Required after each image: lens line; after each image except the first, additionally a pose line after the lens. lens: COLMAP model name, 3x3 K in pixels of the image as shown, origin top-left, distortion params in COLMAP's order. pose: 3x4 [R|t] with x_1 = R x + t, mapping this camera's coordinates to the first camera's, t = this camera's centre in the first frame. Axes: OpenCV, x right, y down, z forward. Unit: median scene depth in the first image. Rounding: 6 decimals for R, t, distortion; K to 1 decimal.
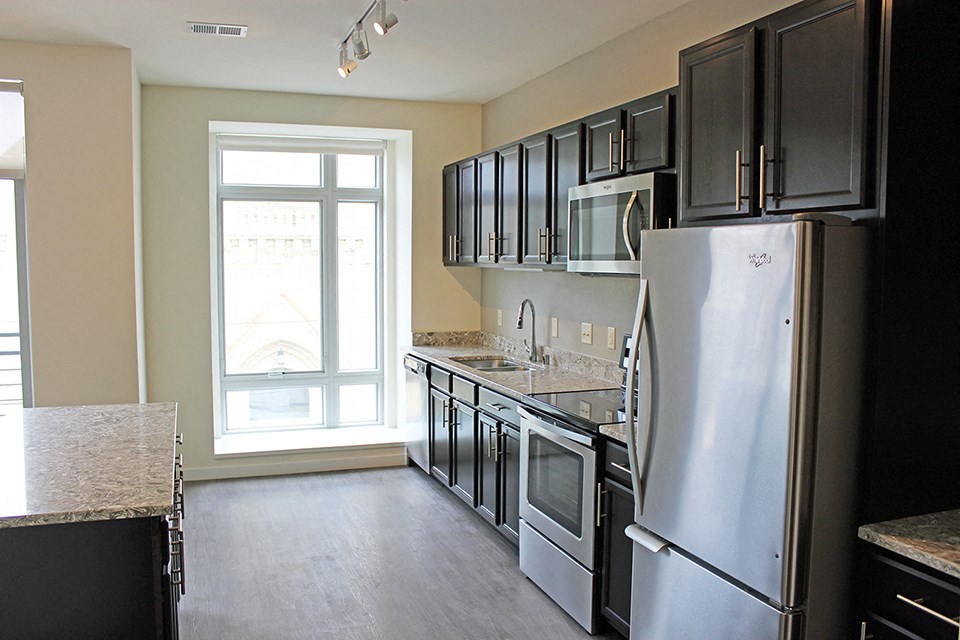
lens RADIAL K [[798.2, 0, 480.0], [0, 798.2, 320.0], [0, 0, 1]] dist [-0.172488, 0.148681]
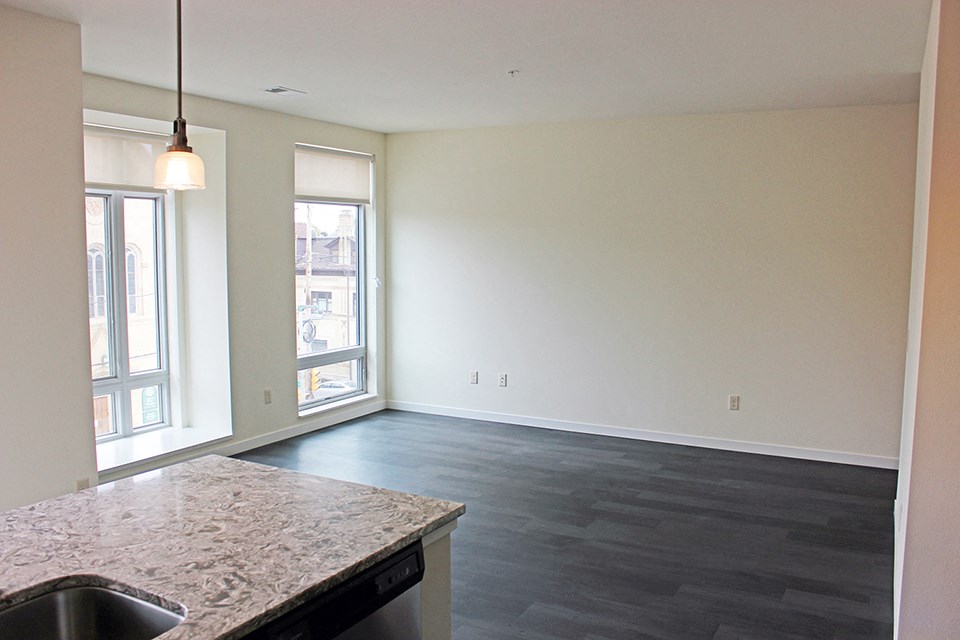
lens RADIAL K [[798.2, 0, 480.0], [0, 798.2, 320.0], [0, 0, 1]] dist [-0.172488, 0.148681]
pose [[0.756969, -0.065337, 0.650176, -0.508804], [0.054878, 0.997830, 0.036382, -0.013791], [-0.651142, 0.008141, 0.758912, 0.020876]]
